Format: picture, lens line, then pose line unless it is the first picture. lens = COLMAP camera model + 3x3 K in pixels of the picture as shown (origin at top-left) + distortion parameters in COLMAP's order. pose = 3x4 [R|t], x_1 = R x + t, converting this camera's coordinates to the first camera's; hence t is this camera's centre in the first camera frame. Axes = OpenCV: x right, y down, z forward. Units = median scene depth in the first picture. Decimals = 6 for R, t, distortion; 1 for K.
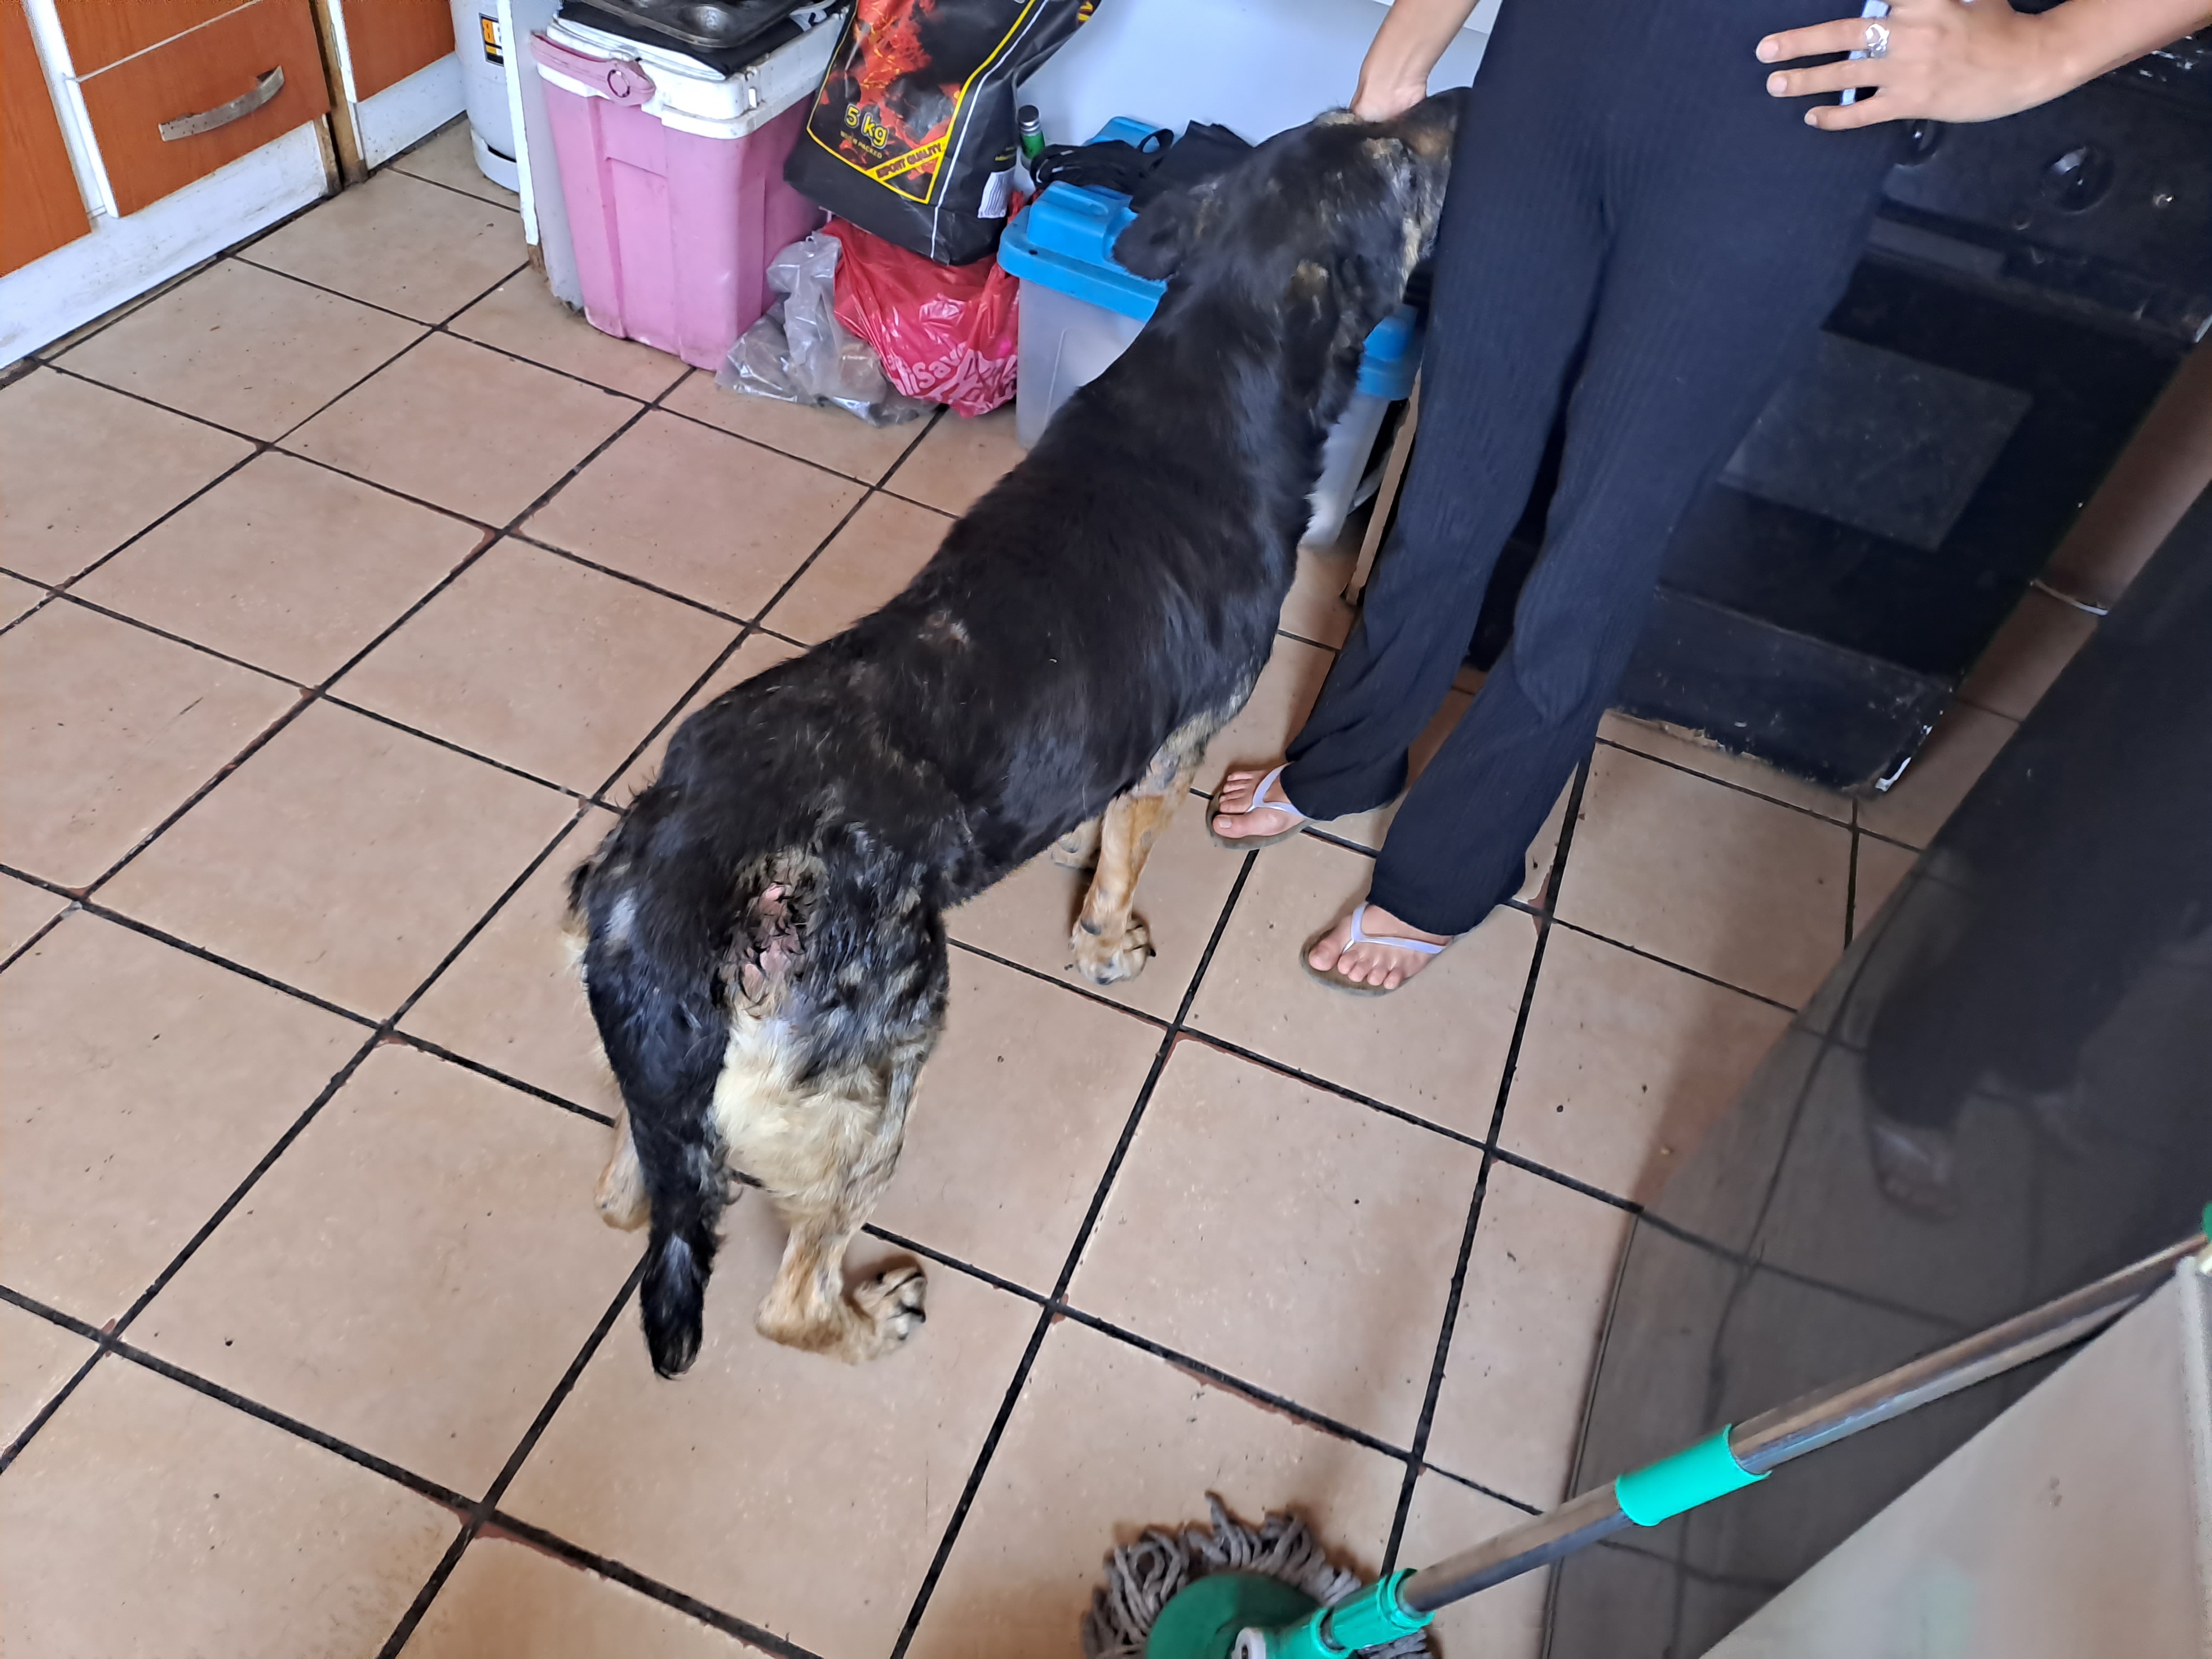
lens RADIAL K [[1726.5, 0, 1099.3], [0, 1726.5, 773.7], [0, 0, 1]] dist [0.043817, -0.068074]
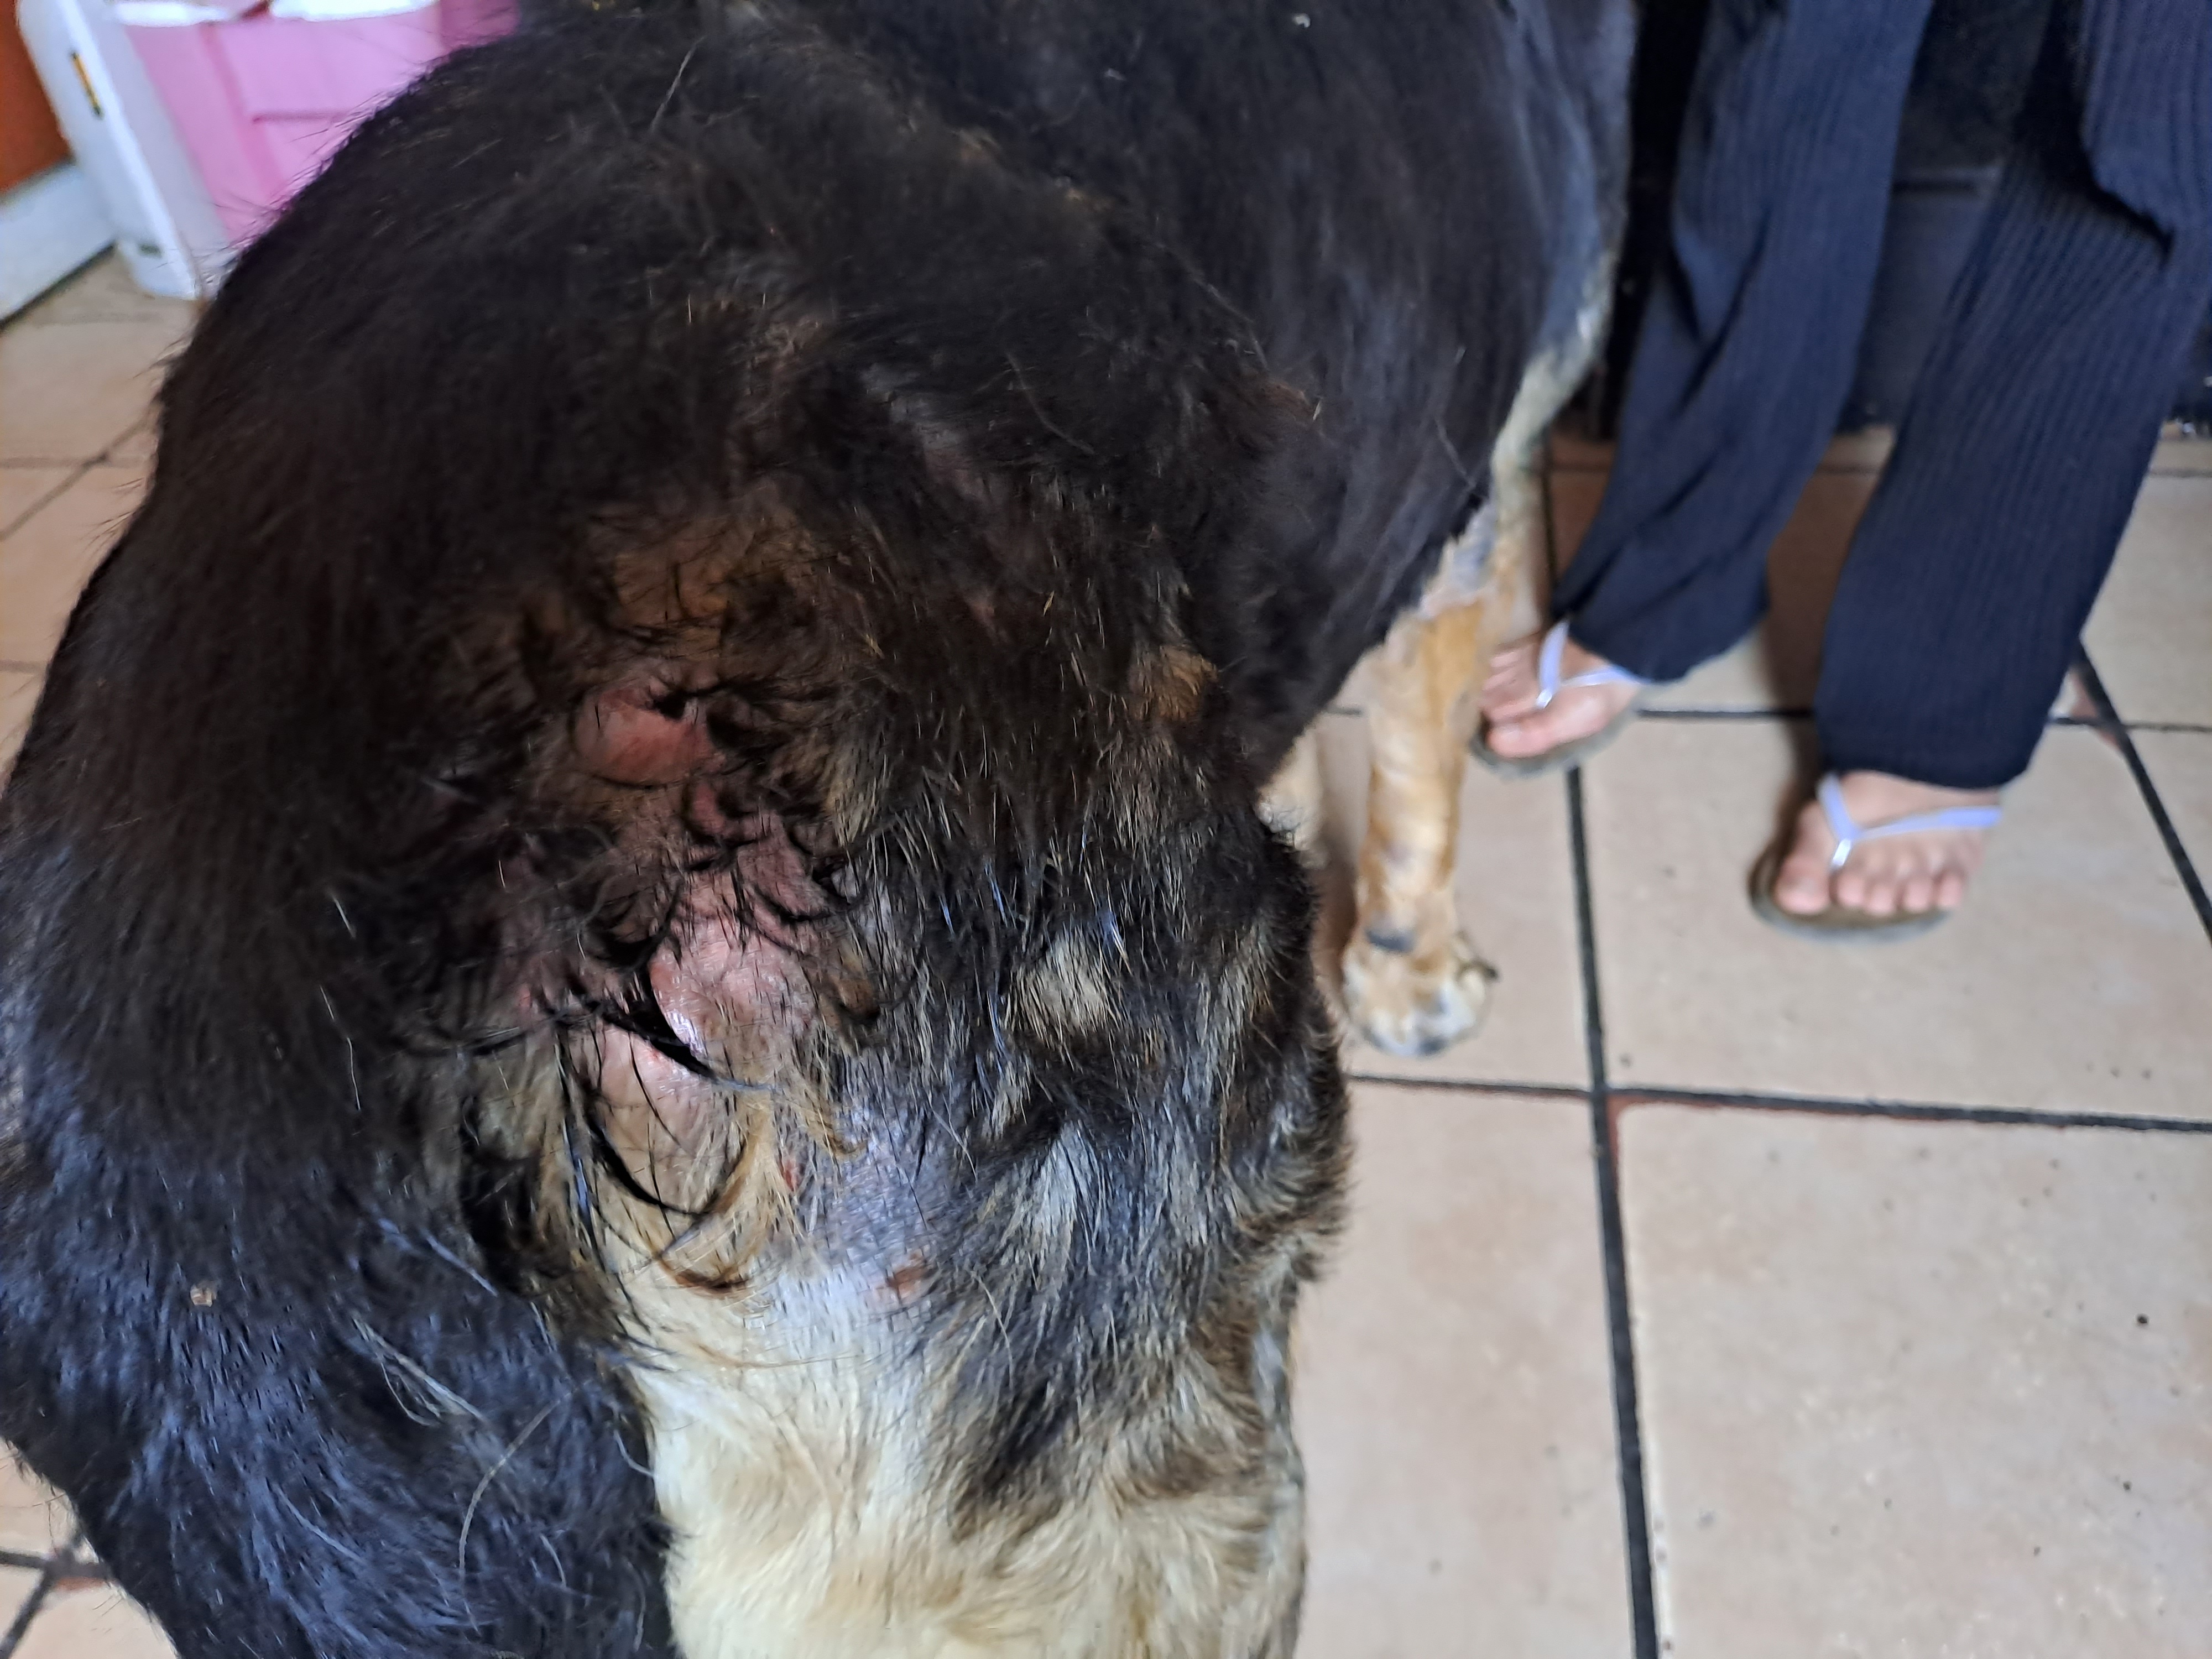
lens RADIAL K [[1726.5, 0, 1092.0], [0, 1726.5, 803.8], [0, 0, 1]] dist [0.043817, -0.068074]
pose [[0.957878, -0.286005, 0.025899, -0.092464], [0.287150, 0.952692, -0.099608, 0.077230], [0.003815, 0.102849, 0.994690, 0.506065]]
